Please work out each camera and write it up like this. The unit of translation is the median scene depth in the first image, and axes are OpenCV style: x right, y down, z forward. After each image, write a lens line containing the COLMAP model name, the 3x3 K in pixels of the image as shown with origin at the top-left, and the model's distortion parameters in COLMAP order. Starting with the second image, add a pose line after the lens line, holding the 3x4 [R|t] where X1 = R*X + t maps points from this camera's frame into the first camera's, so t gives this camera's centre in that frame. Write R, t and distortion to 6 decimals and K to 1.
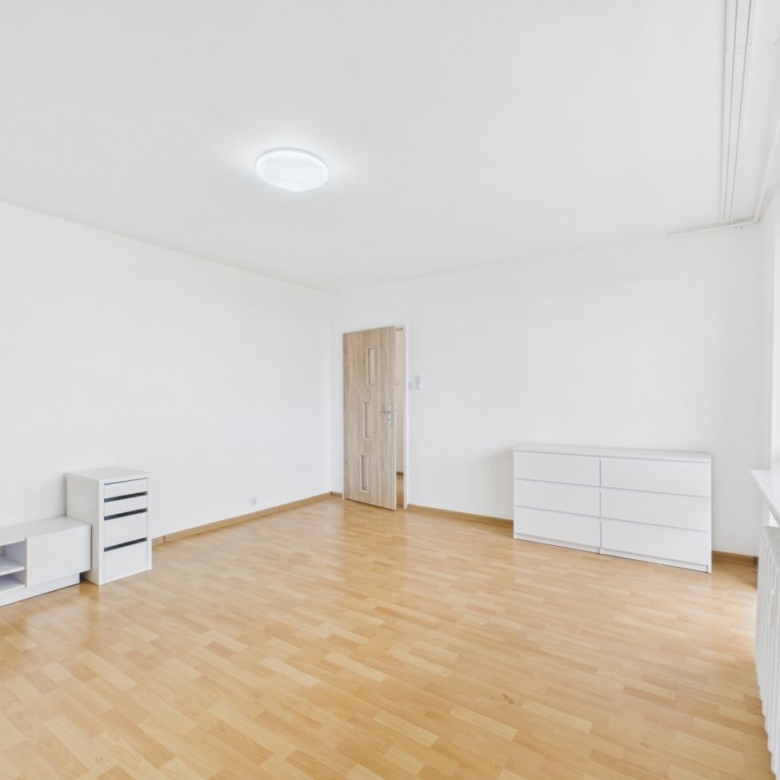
lens RADIAL K [[455.8, 0, 390.5], [0, 455.8, 398.7], [0, 0, 1]] dist [-0.002049, 0.000882]
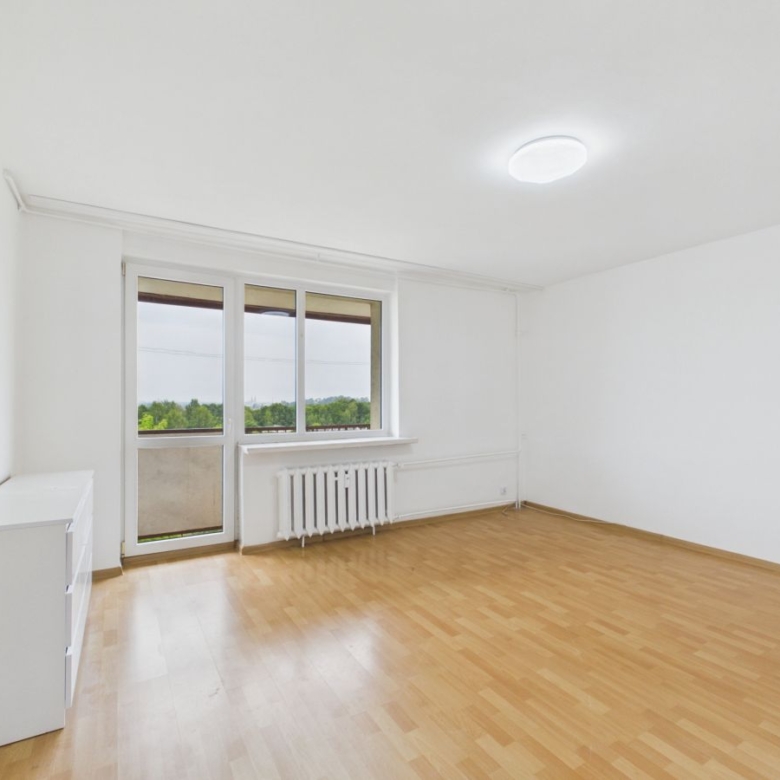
lens RADIAL K [[455.8, 0, 390.5], [0, 455.8, 398.7], [0, 0, 1]] dist [-0.002049, 0.000882]
pose [[-0.909932, 0.007812, 0.414684, -0.340295], [0.005724, 0.999964, -0.006278, -0.007016], [-0.414718, -0.003339, -0.909944, 2.189906]]
